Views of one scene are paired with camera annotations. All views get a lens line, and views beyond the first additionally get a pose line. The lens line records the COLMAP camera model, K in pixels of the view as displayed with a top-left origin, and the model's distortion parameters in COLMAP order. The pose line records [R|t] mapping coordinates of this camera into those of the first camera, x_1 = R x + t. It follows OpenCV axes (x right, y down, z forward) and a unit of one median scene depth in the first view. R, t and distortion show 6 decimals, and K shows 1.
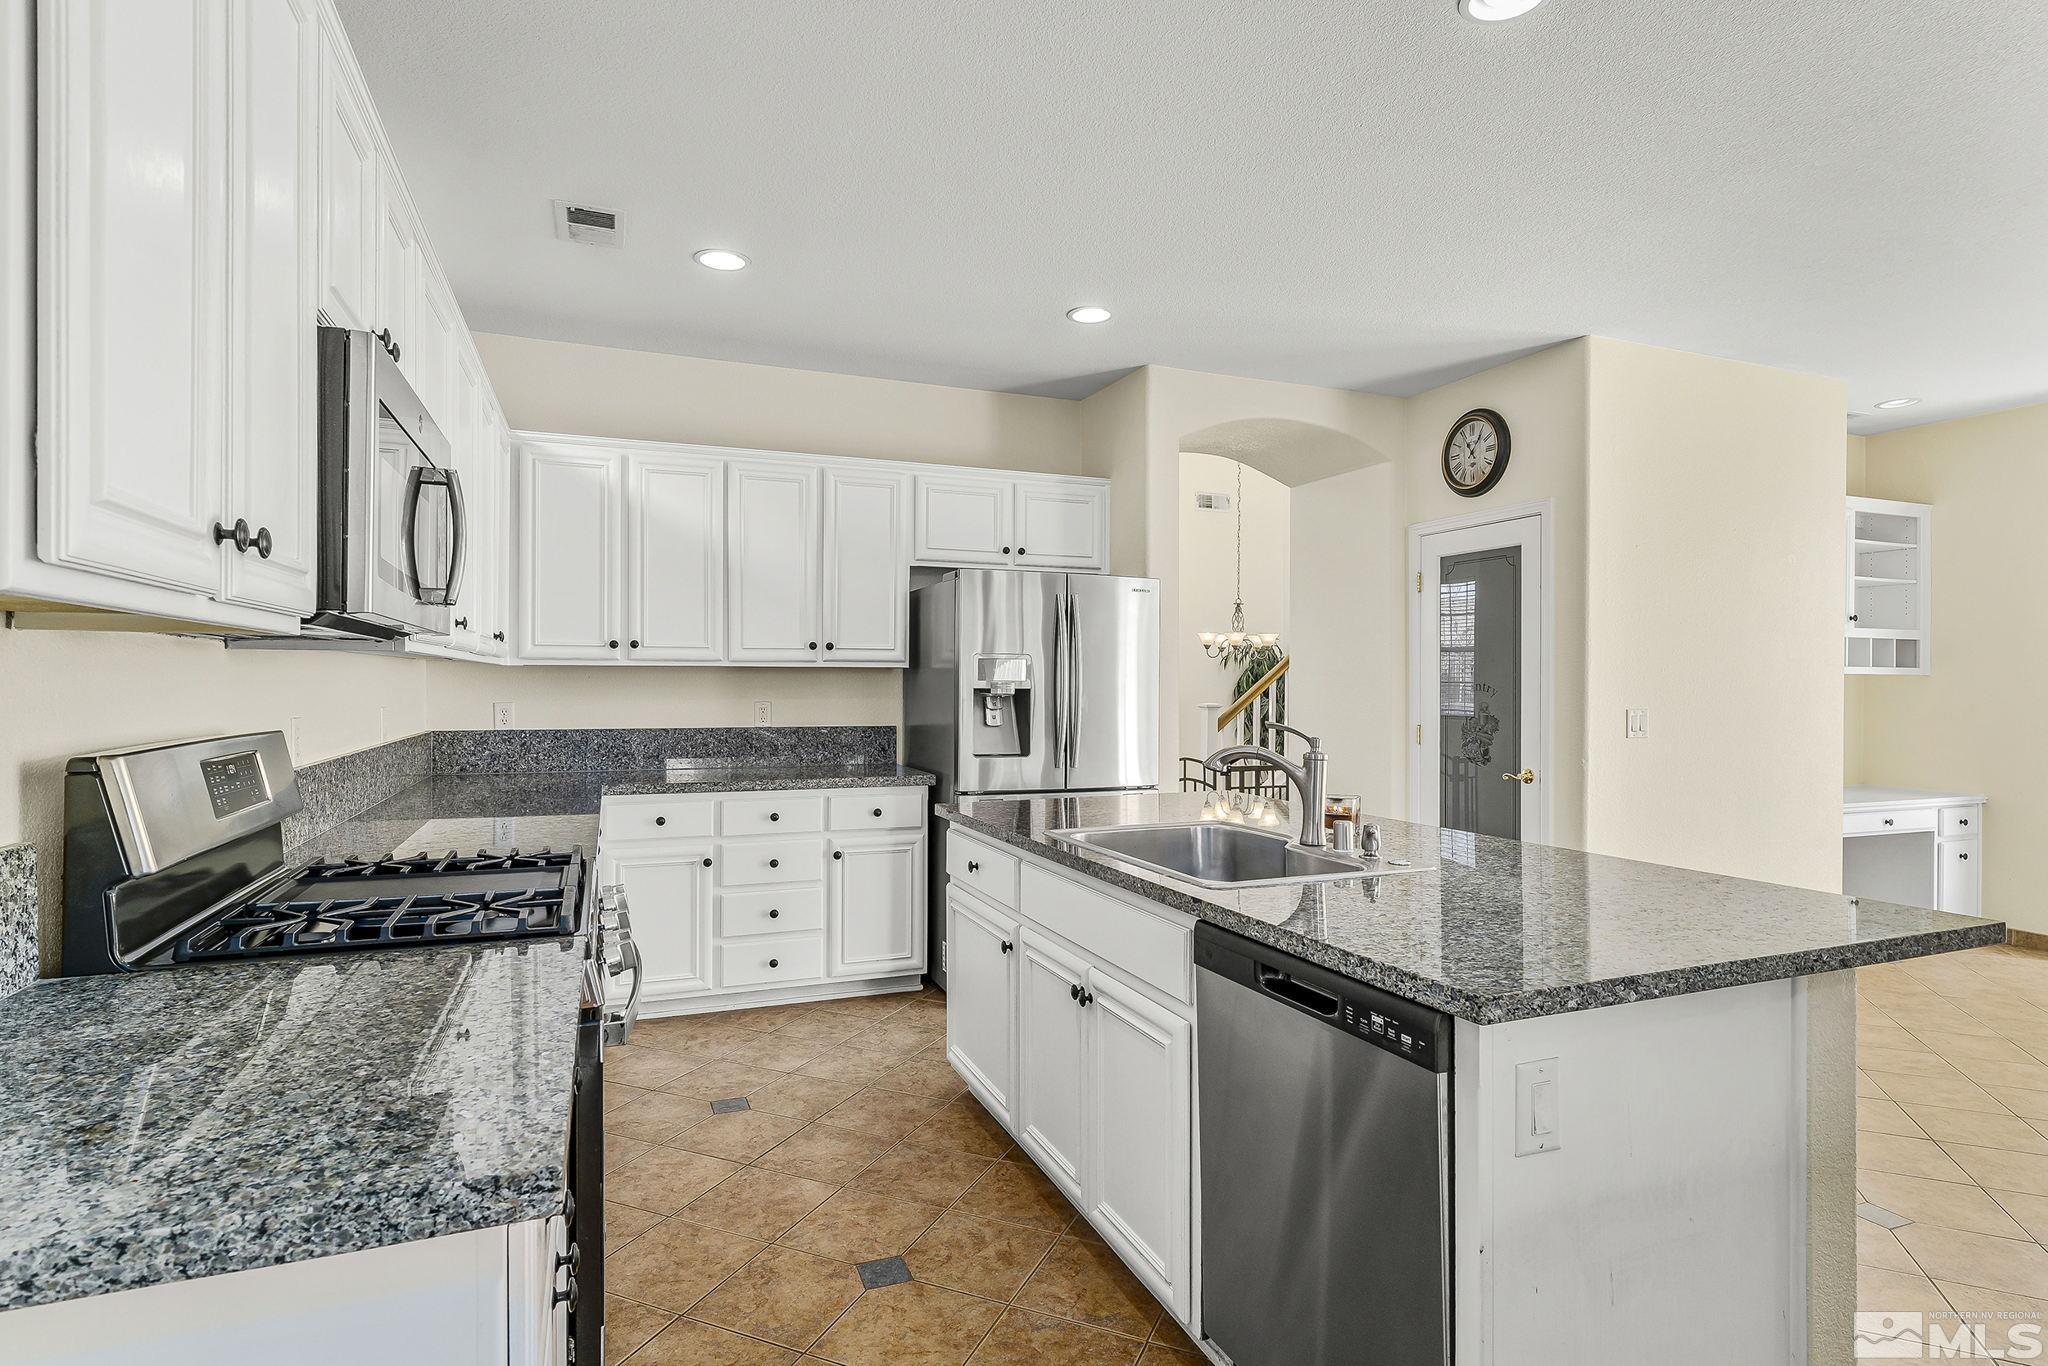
lens RADIAL K [[1066.6, 0, 1028.6], [0, 1066.6, 692.3], [0, 0, 1]] dist [-0.007942, 0.000552]
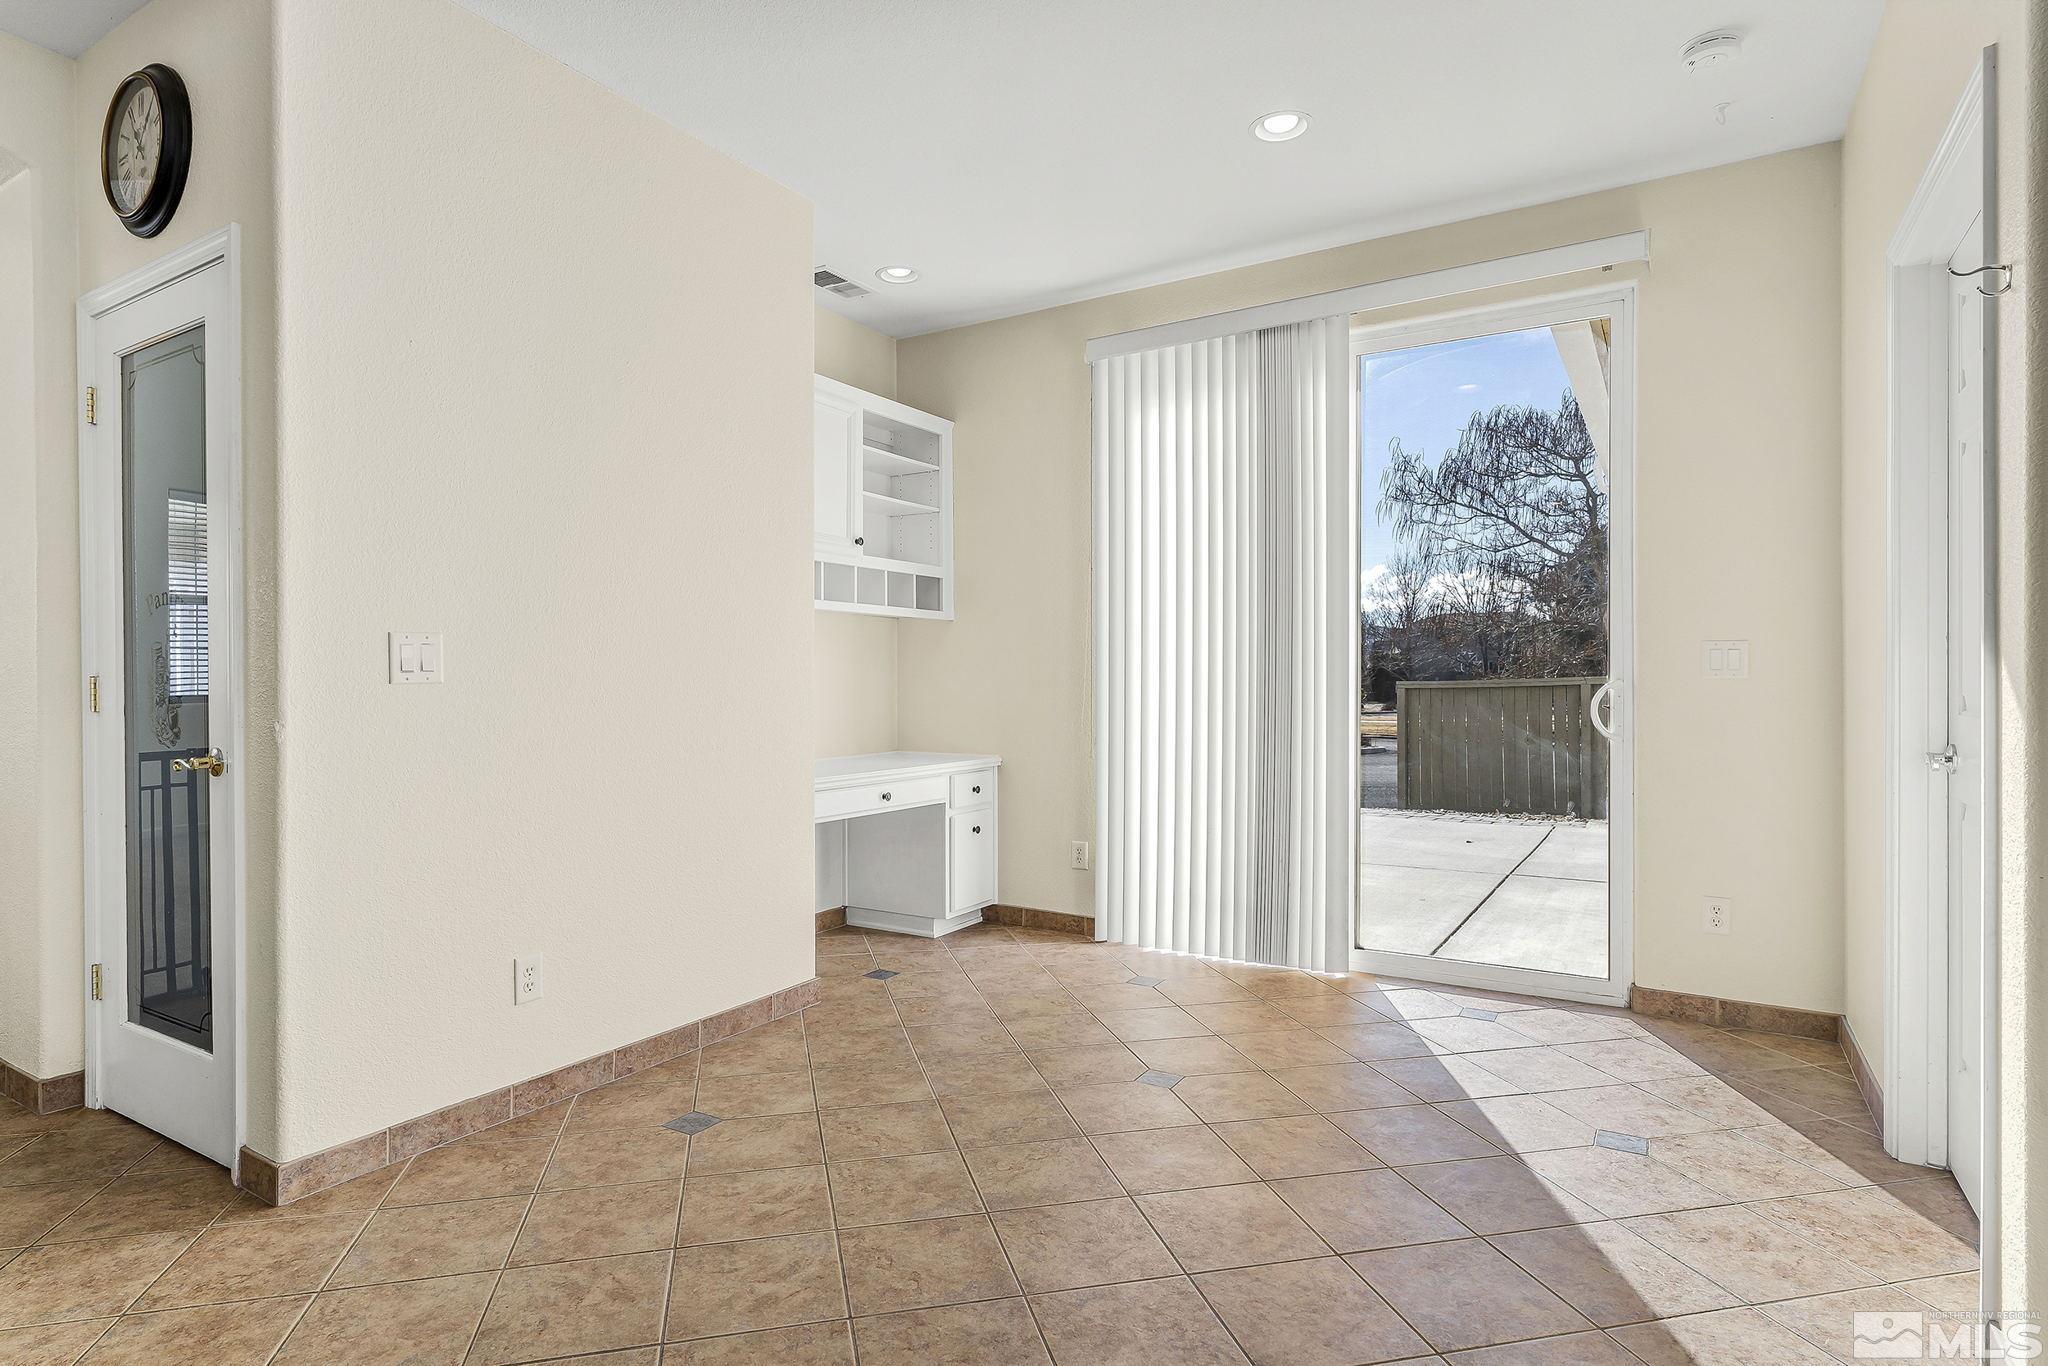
lens RADIAL K [[1066.6, 0, 1020.3], [0, 1066.6, 681.5], [0, 0, 1]] dist [-0.007942, 0.000552]
pose [[0.803999, -0.006577, 0.594594, 0.402761], [0.007548, 0.999971, 0.000856, 0.035300], [-0.594582, 0.003800, 0.804026, 0.290826]]
